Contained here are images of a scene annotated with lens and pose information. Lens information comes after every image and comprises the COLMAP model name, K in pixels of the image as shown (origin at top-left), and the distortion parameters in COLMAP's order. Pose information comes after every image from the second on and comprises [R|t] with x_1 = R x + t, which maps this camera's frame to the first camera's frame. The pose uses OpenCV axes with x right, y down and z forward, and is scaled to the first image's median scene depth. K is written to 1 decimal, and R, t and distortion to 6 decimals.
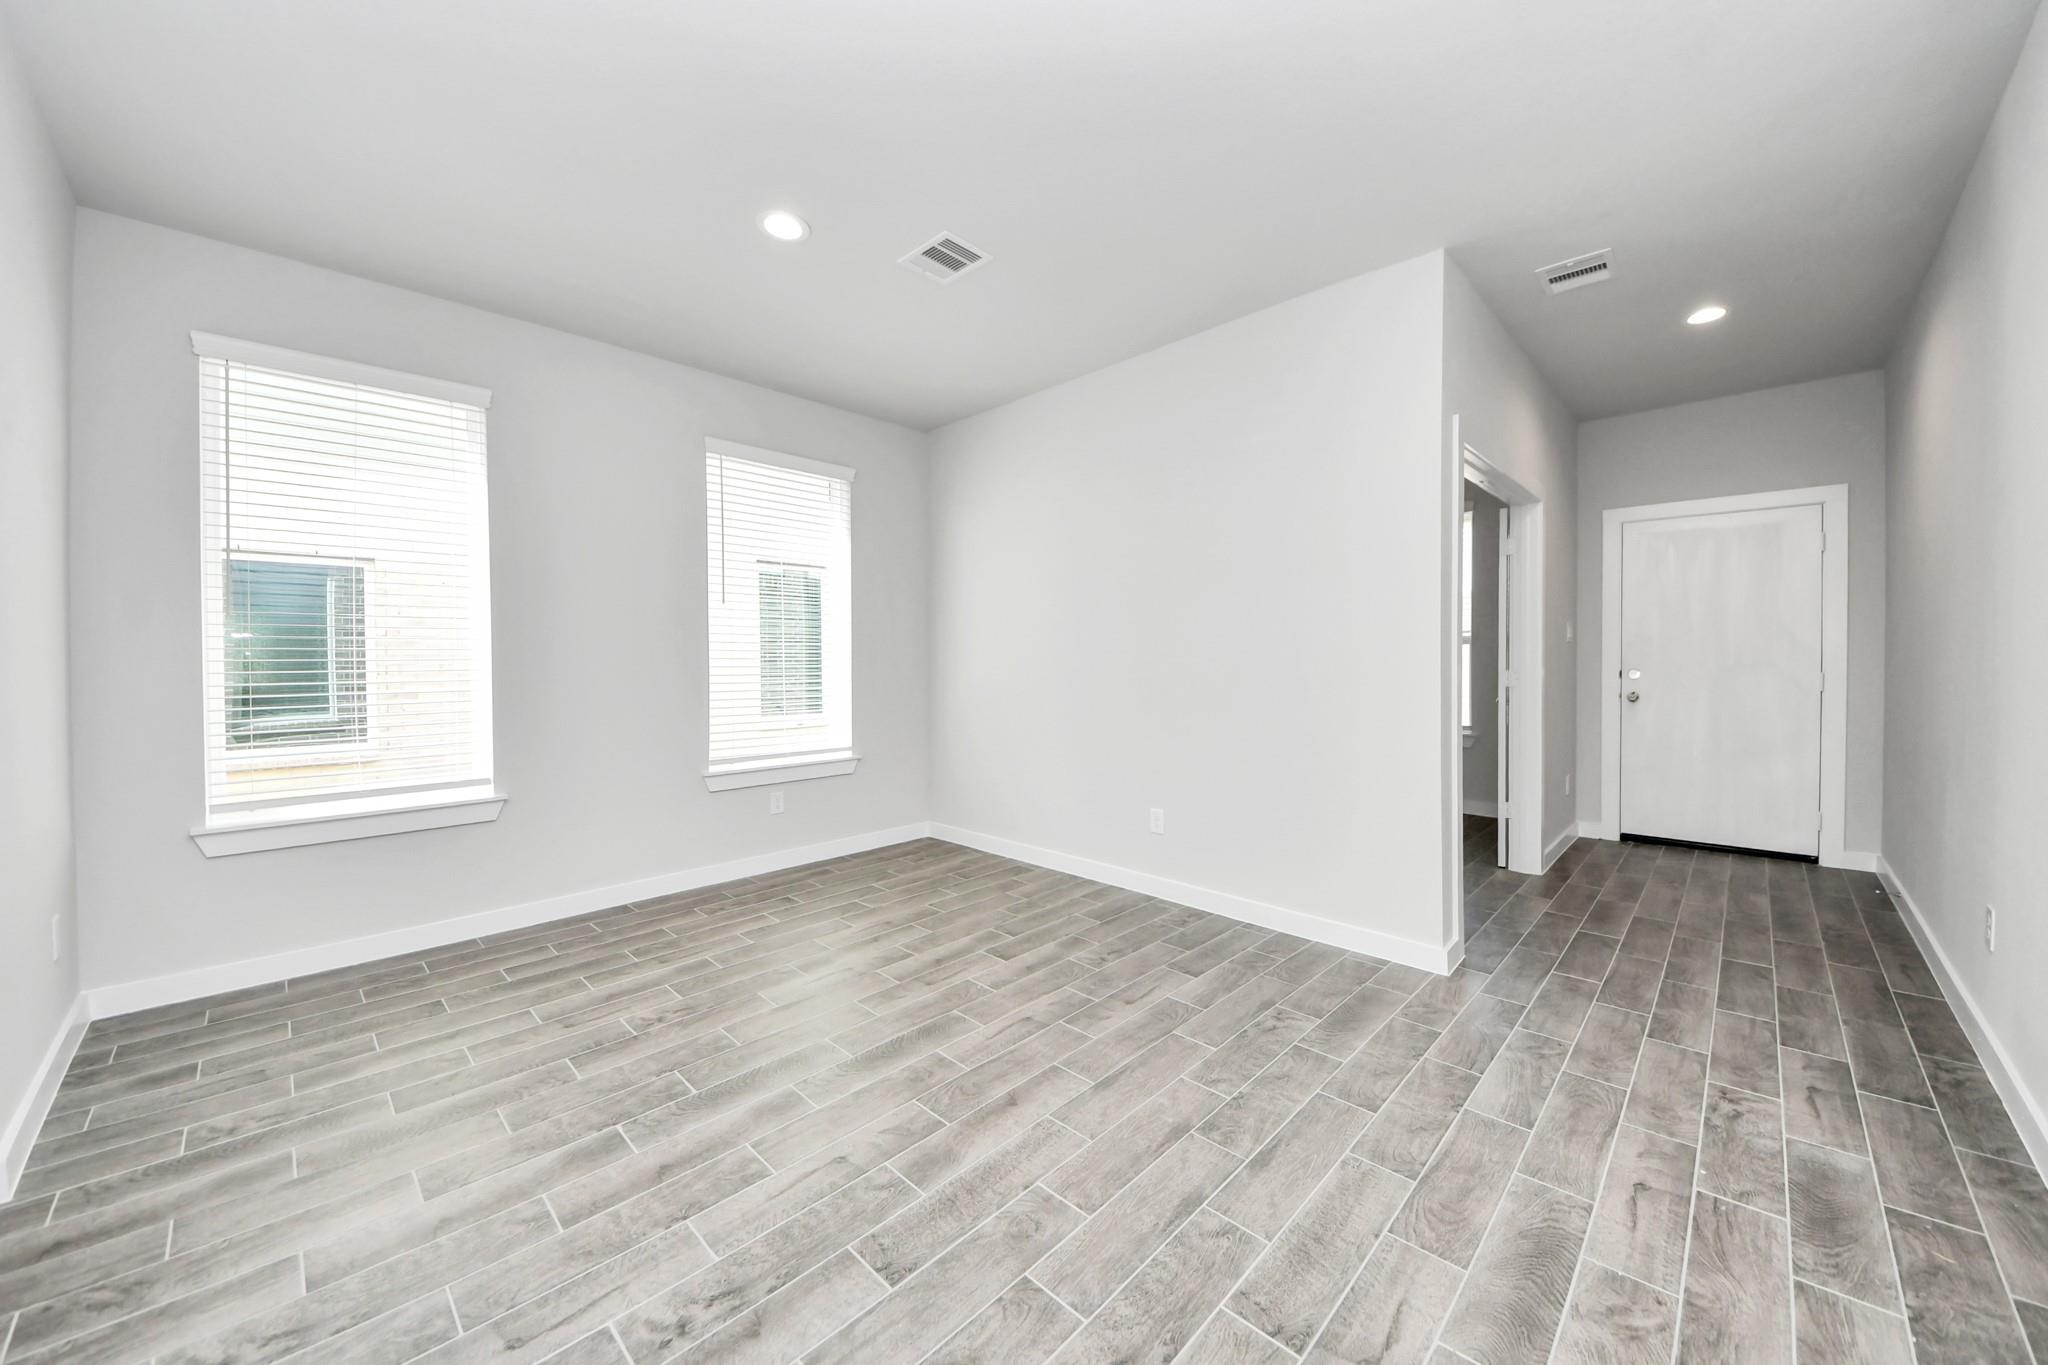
lens RADIAL K [[745.8, 0, 1050.0], [0, 745.8, 682.4], [0, 0, 1]] dist [0.014088, -0.013211]
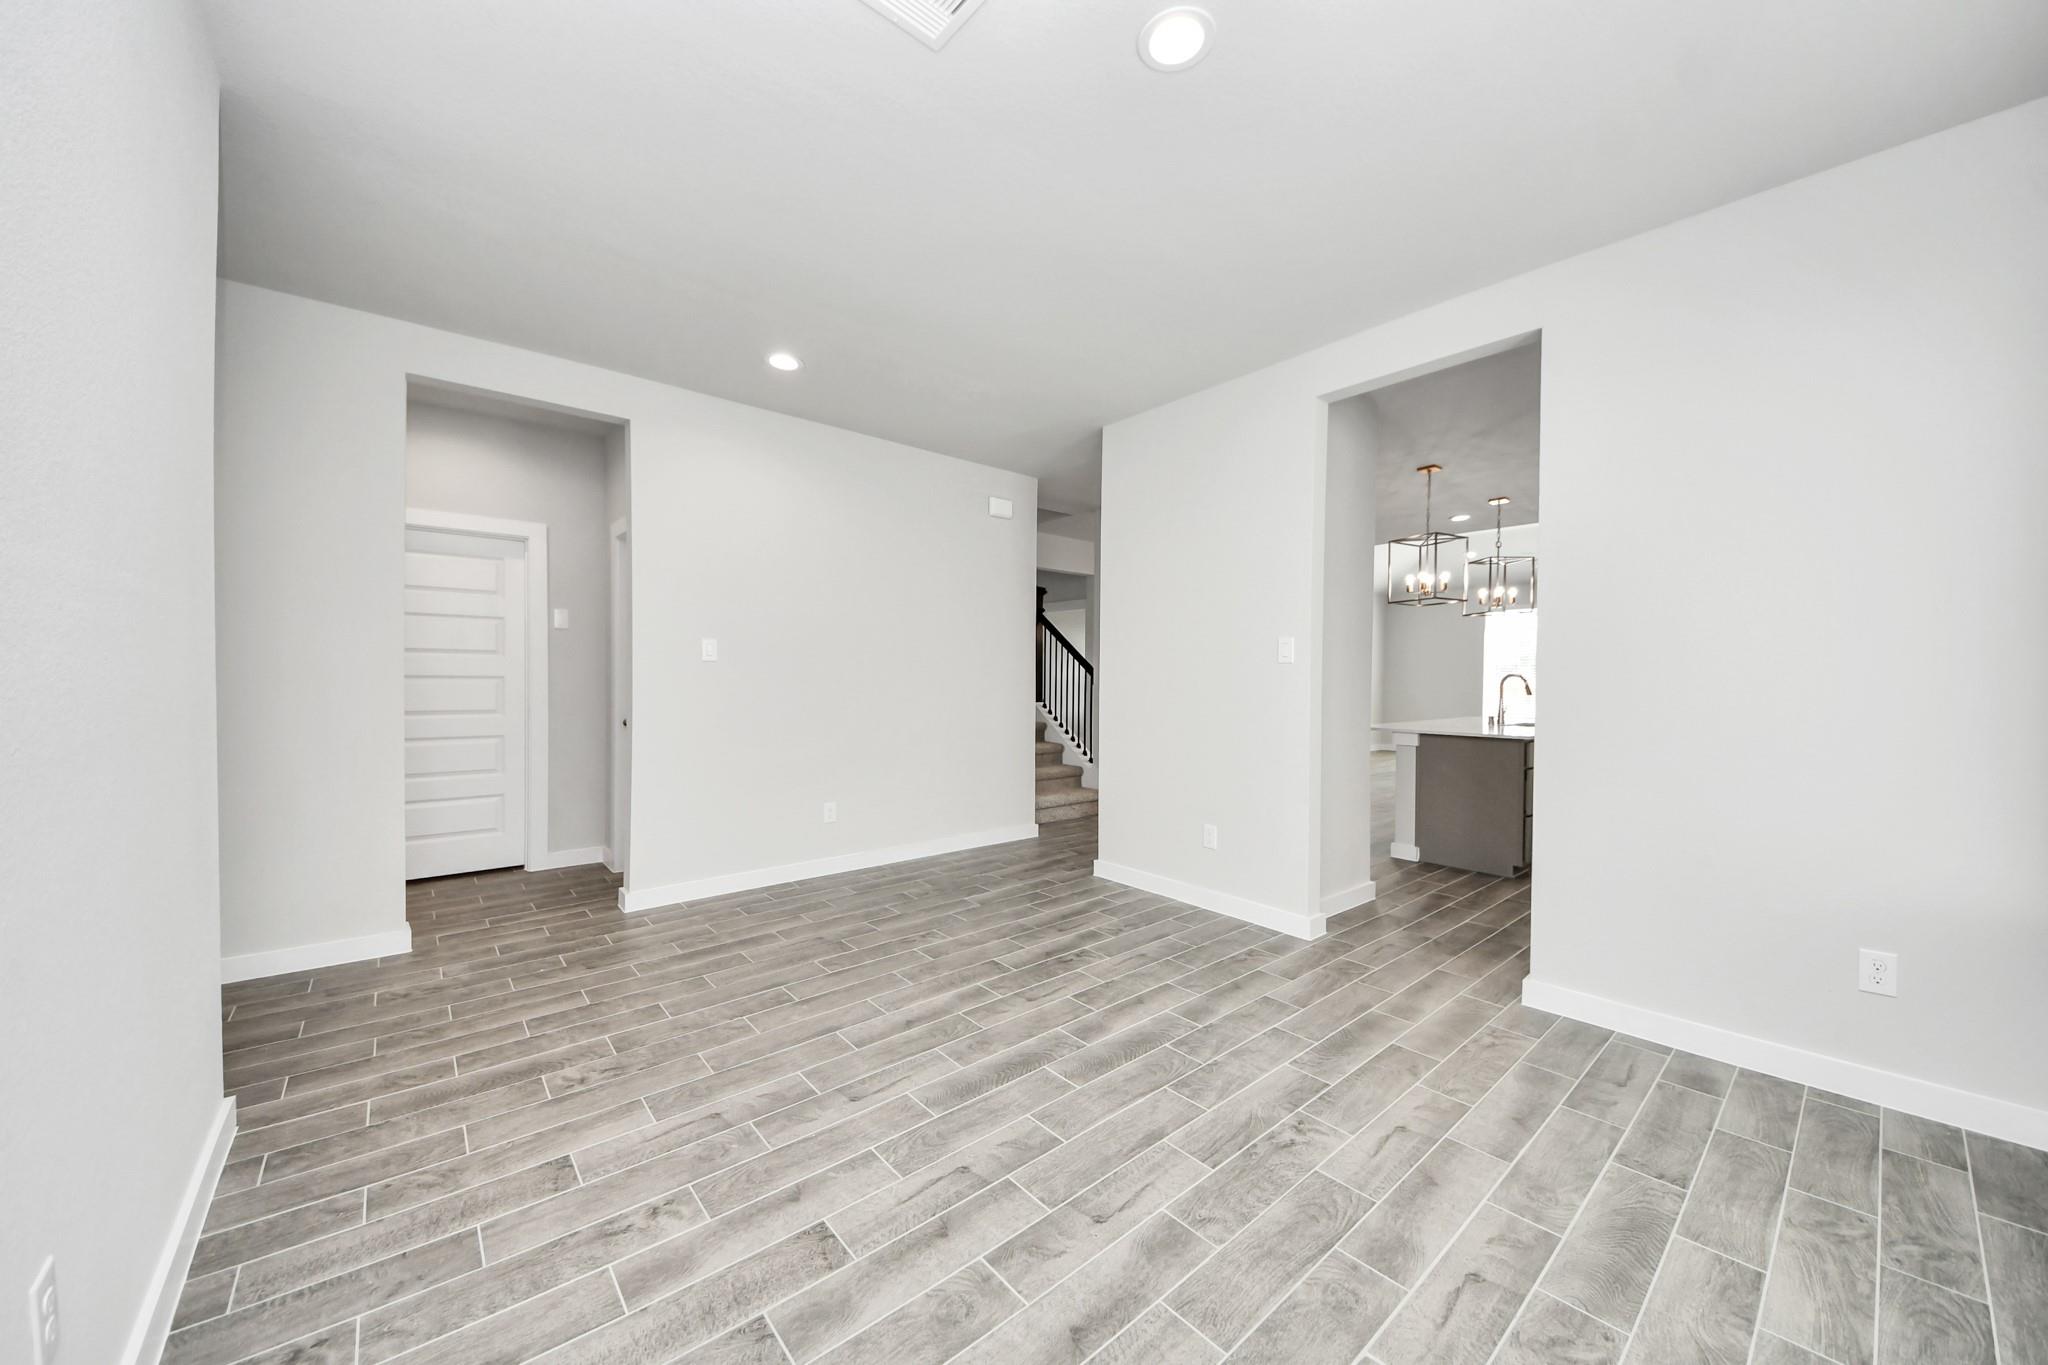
lens RADIAL K [[745.8, 0, 1050.0], [0, 745.8, 682.4], [0, 0, 1]] dist [0.014088, -0.013211]
pose [[-0.996285, -0.002502, 0.086084, -0.373851], [0.000337, 0.999457, 0.032952, -0.064101], [-0.086120, 0.032858, -0.995743, 2.086704]]
